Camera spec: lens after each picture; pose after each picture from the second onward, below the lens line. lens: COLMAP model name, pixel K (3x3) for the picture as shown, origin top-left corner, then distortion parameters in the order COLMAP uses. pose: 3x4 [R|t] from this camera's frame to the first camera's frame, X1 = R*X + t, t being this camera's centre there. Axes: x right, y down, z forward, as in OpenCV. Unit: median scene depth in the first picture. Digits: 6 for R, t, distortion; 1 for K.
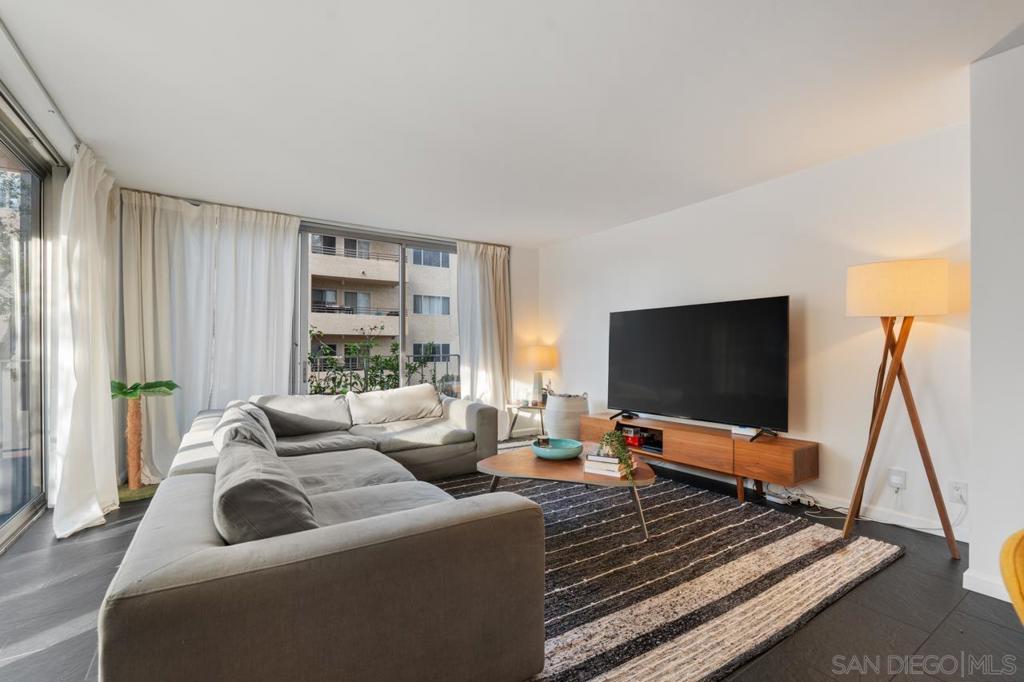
lens RADIAL K [[464.8, 0, 509.0], [0, 464.8, 346.5], [0, 0, 1]] dist [-0.002074, -0.000259]
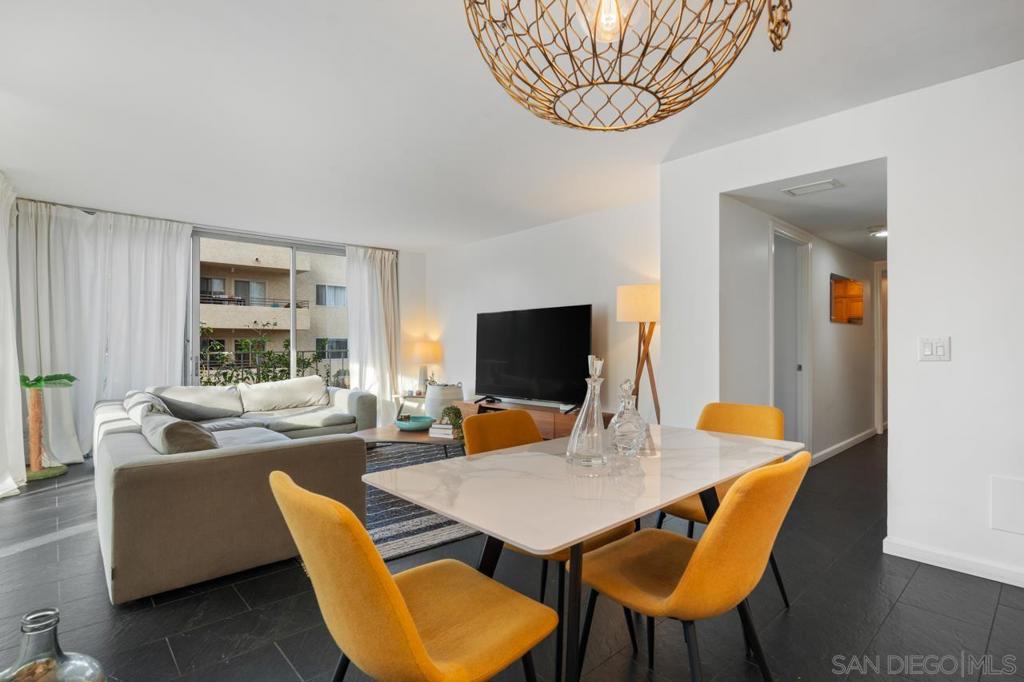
lens RADIAL K [[514.2, 0, 512.9], [0, 514.2, 343.0], [0, 0, 1]] dist [-0.003339, -0.001039]
pose [[0.987760, -0.001862, 0.155970, 0.095319], [0.001304, 0.999992, 0.003675, -0.002521], [-0.155975, -0.003426, 0.987755, -0.279214]]
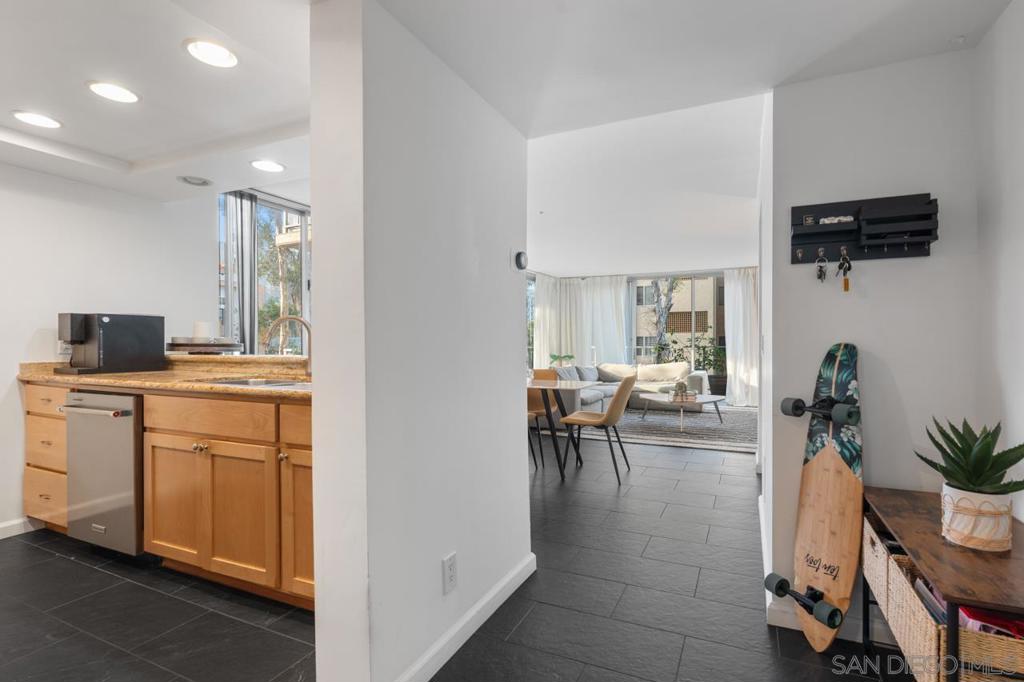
lens RADIAL K [[479.7, 0, 531.6], [0, 479.7, 345.1], [0, 0, 1]] dist [0.001261, 0.000437]
pose [[0.534183, 0.002293, -0.845366, 0.960739], [0.006982, 0.999950, 0.007124, 0.001347], [0.845340, -0.009708, 0.534141, -0.395937]]
